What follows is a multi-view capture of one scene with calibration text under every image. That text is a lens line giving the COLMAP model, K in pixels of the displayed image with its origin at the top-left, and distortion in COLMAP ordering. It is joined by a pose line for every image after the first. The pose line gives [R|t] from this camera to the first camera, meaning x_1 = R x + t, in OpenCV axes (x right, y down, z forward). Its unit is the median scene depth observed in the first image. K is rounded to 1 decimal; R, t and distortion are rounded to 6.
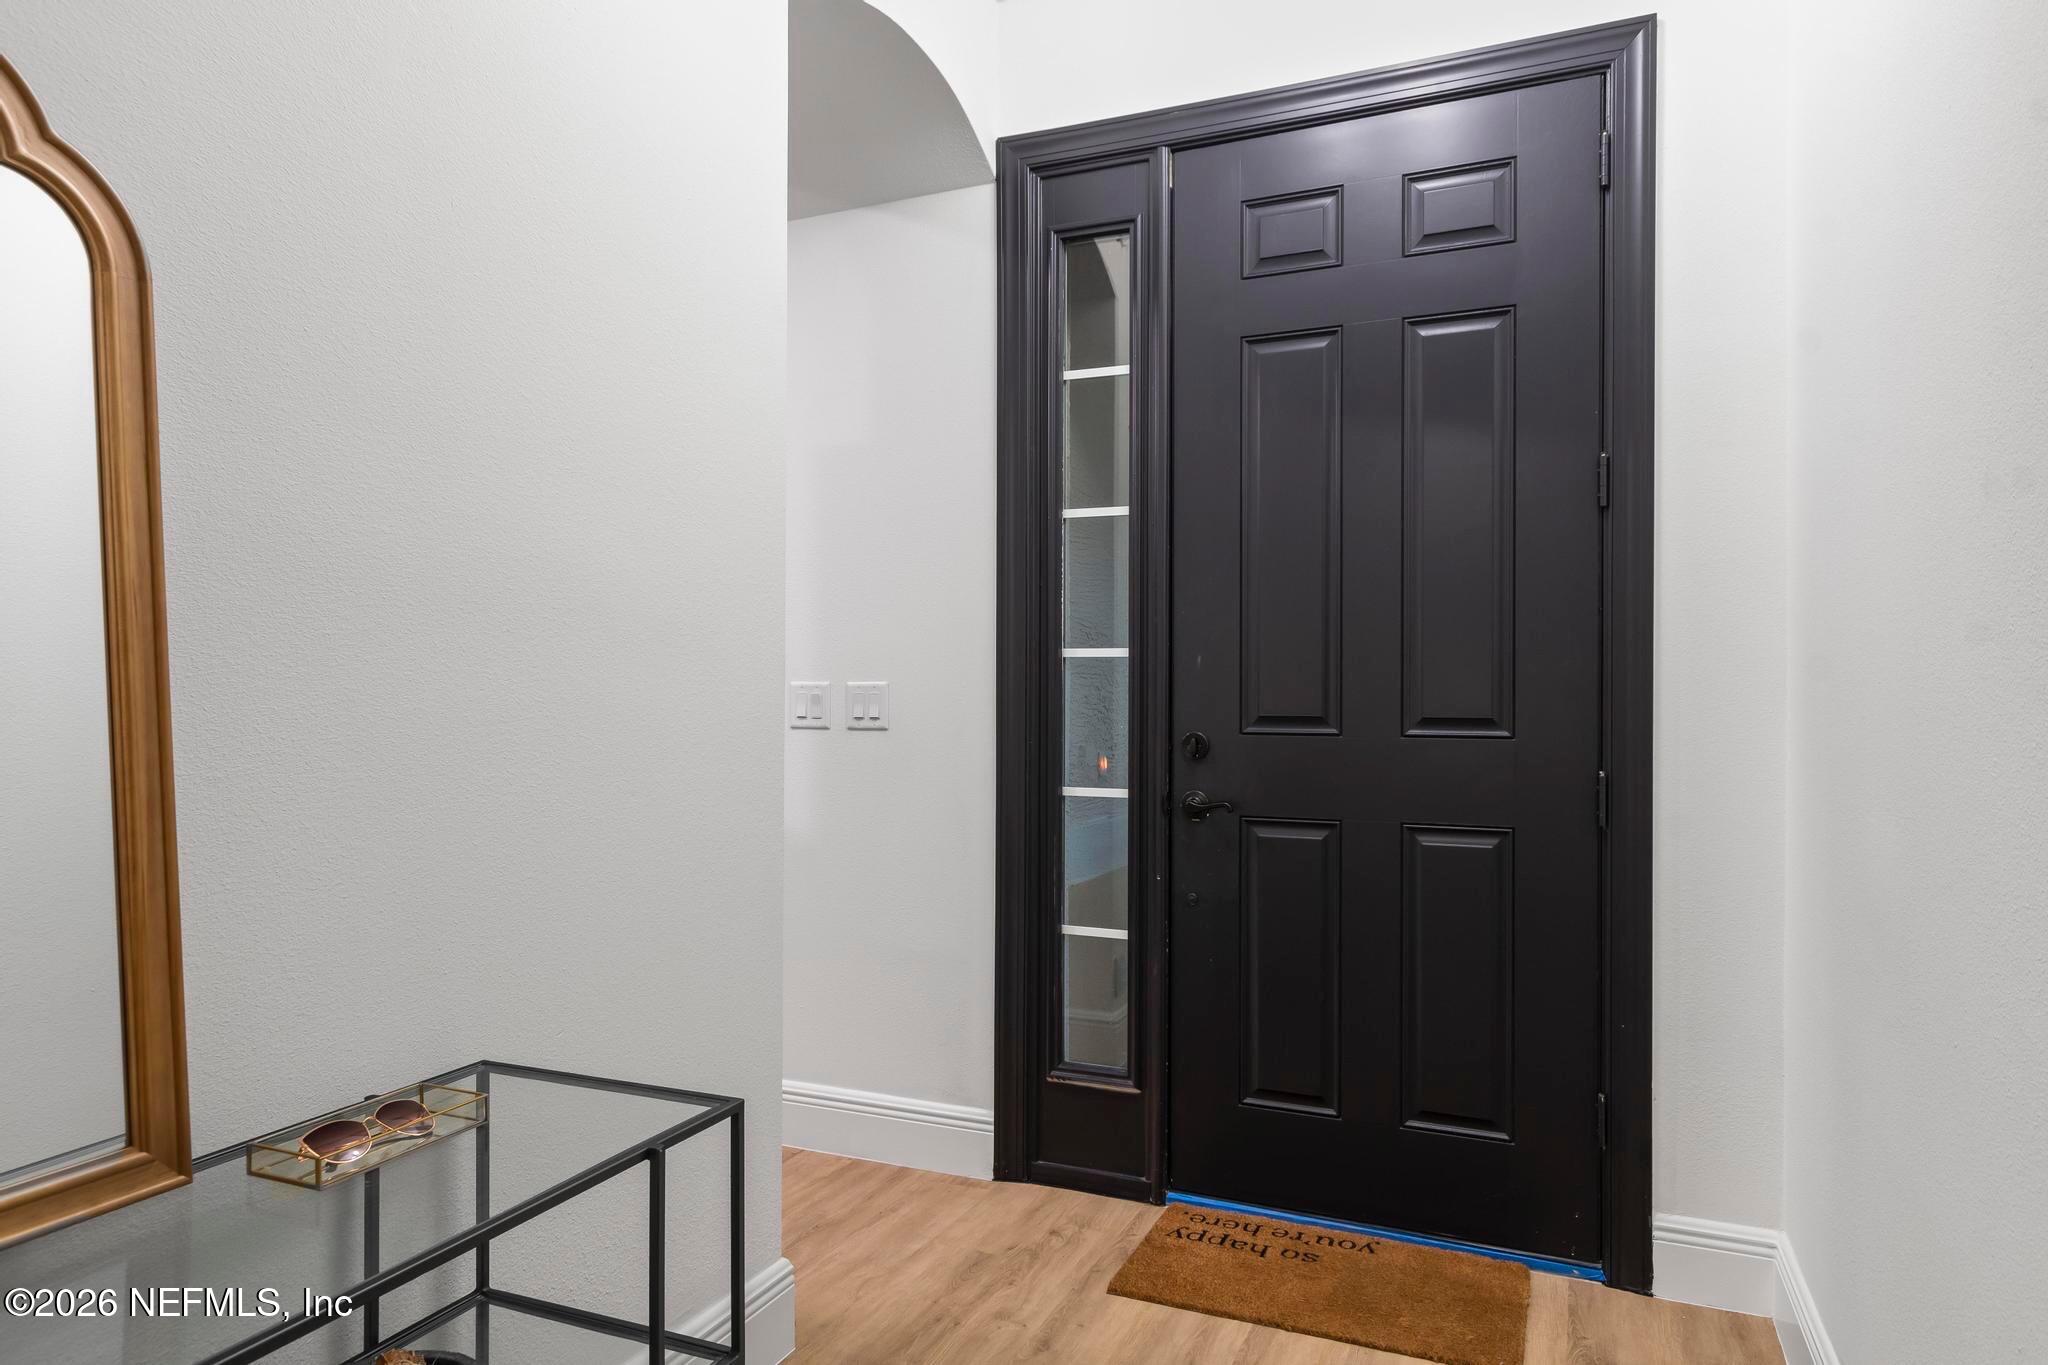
lens RADIAL K [[1250.0, 0, 1015.6], [0, 1250.0, 692.8], [0, 0, 1]] dist [0.006891, 0.000478]
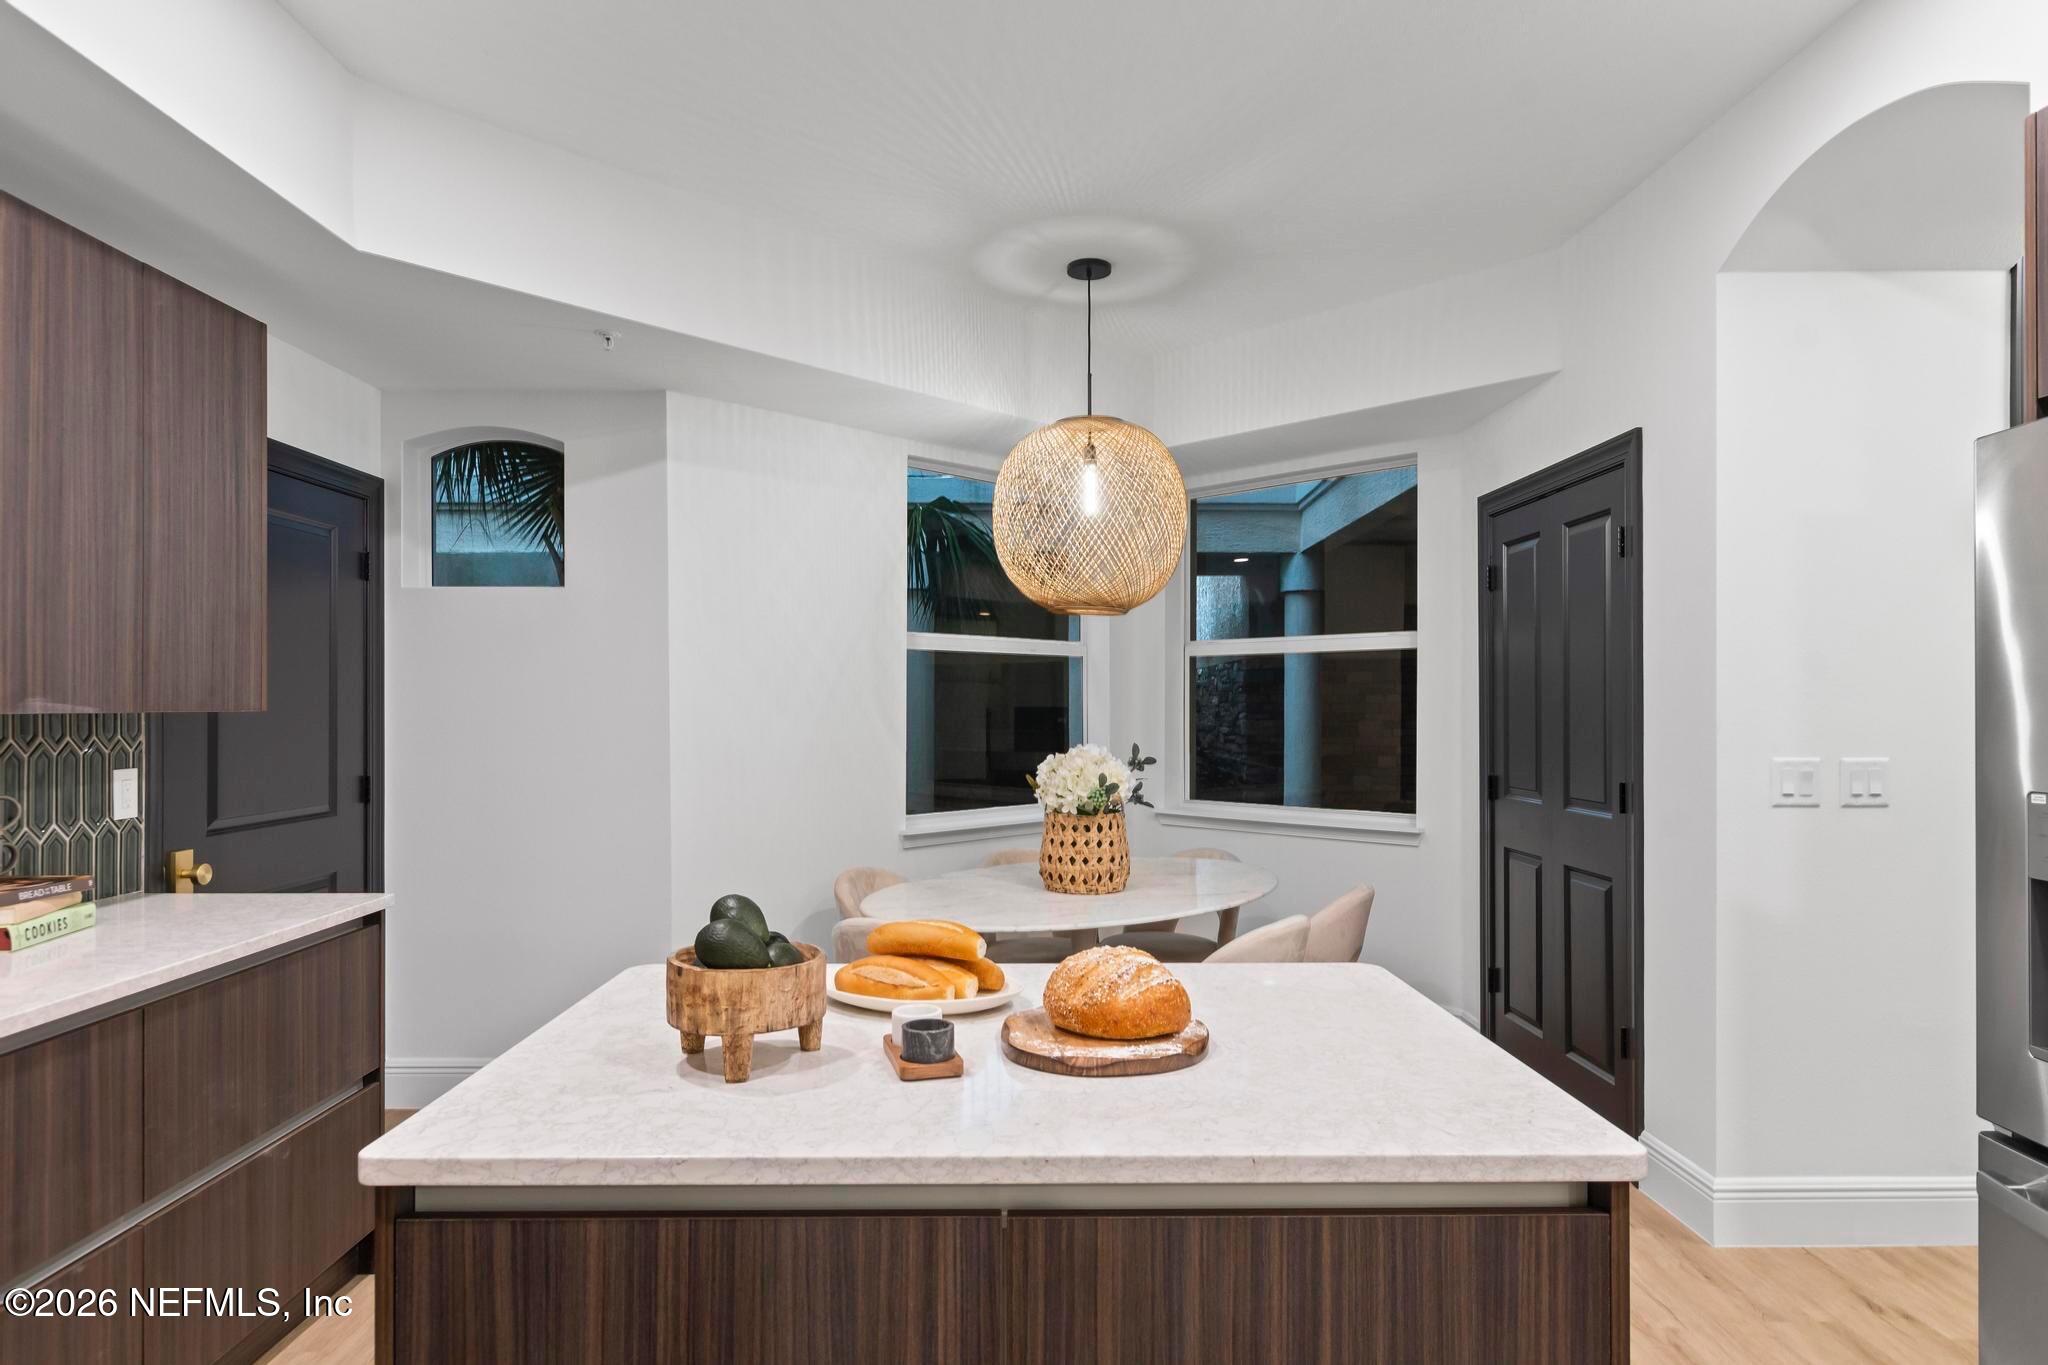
lens RADIAL K [[1156.6, 0, 1016.7], [0, 1156.6, 703.8], [0, 0, 1]] dist [0.002999, -0.001687]
pose [[0.915062, -0.002654, 0.403304, -1.299161], [0.004132, 0.999988, -0.002794, -0.061057], [-0.403292, 0.004223, 0.915062, 0.523691]]
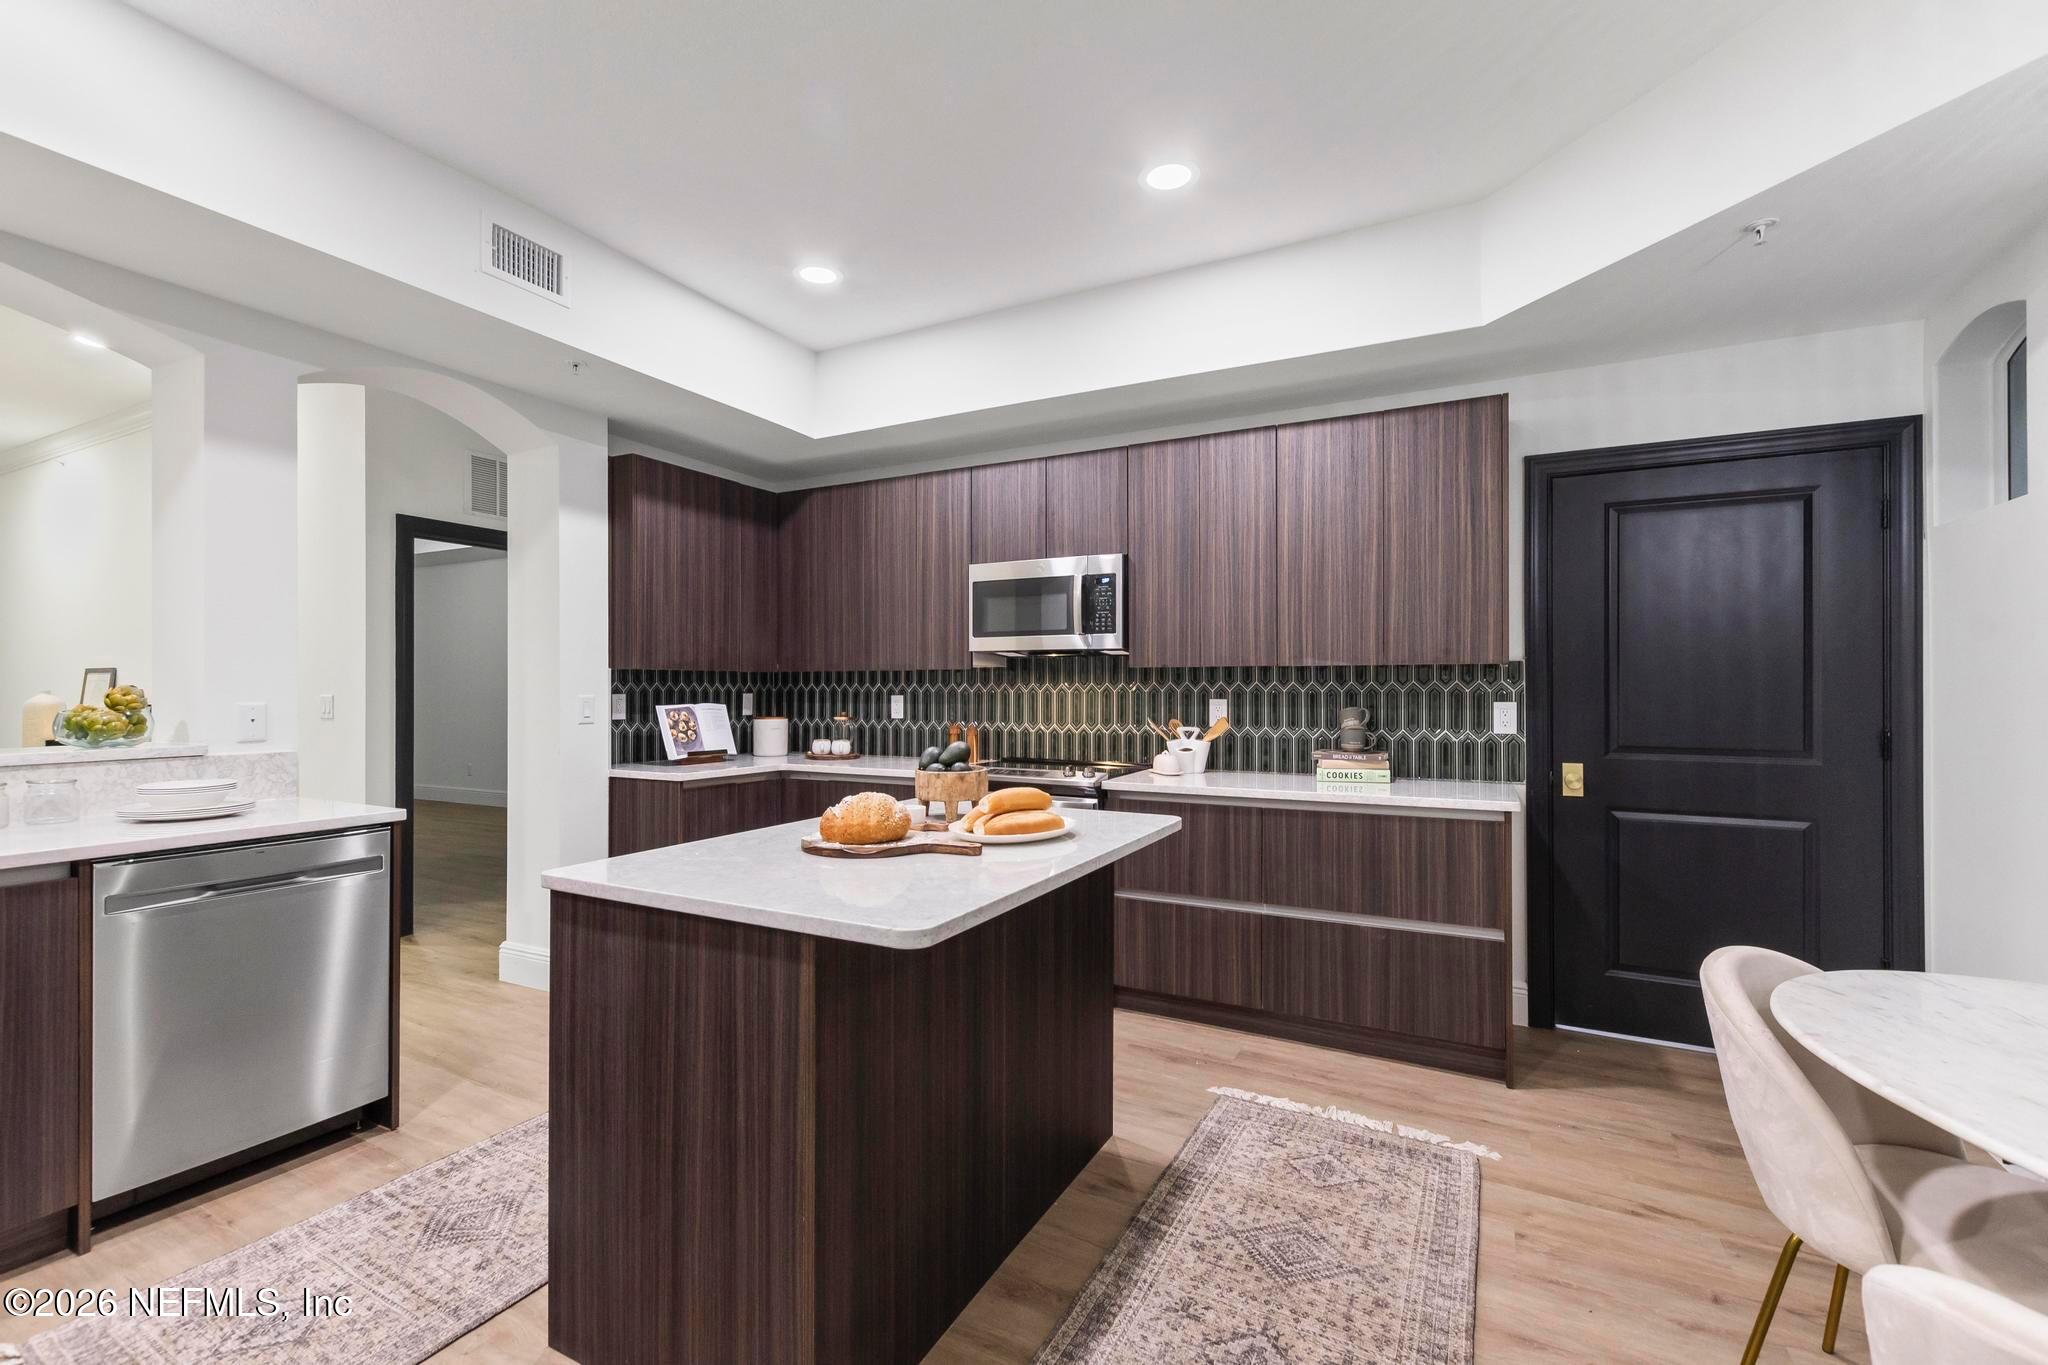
lens RADIAL K [[884.2, 0, 1019.6], [0, 884.2, 688.5], [0, 0, 1]] dist [0.000779, 0.000031]
pose [[-0.074393, 0.000305, -0.997229, -0.330682], [-0.001311, 0.999999, 0.000404, -0.027716], [0.997228, 0.001338, -0.074392, 1.197521]]
